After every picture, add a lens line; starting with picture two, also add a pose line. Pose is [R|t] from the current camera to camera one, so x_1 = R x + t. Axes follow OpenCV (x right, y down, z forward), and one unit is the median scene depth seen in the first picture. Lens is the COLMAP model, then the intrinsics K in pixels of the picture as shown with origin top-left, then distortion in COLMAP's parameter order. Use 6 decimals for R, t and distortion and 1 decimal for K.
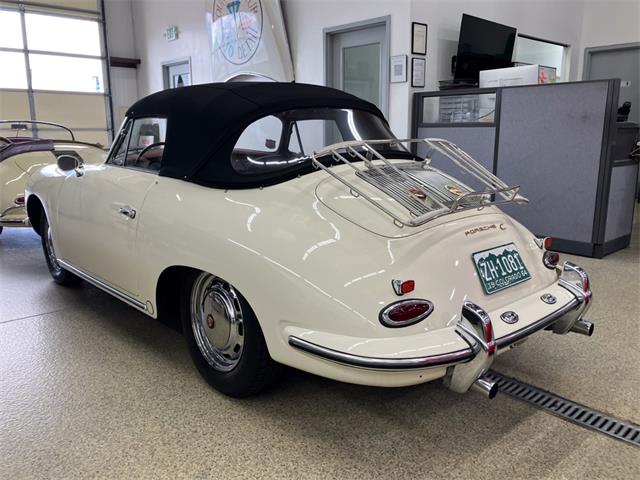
lens RADIAL K [[542.3, 0, 320.4], [0, 542.3, 237.3], [0, 0, 1]] dist [0.056346, -0.020883]
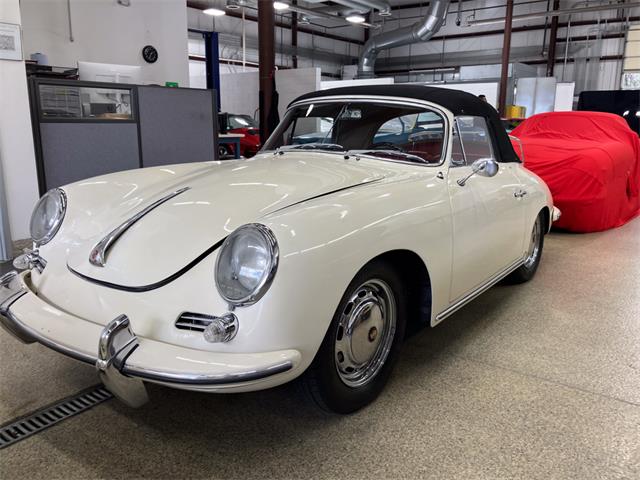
lens RADIAL K [[542.3, 0, 319.2], [0, 542.3, 239.6], [0, 0, 1]] dist [0.056346, -0.020883]
pose [[-0.211164, -0.214443, 0.953637, -1.262816], [0.190066, 0.948006, 0.255263, -0.307810], [-0.958793, 0.235156, -0.159426, 1.421366]]
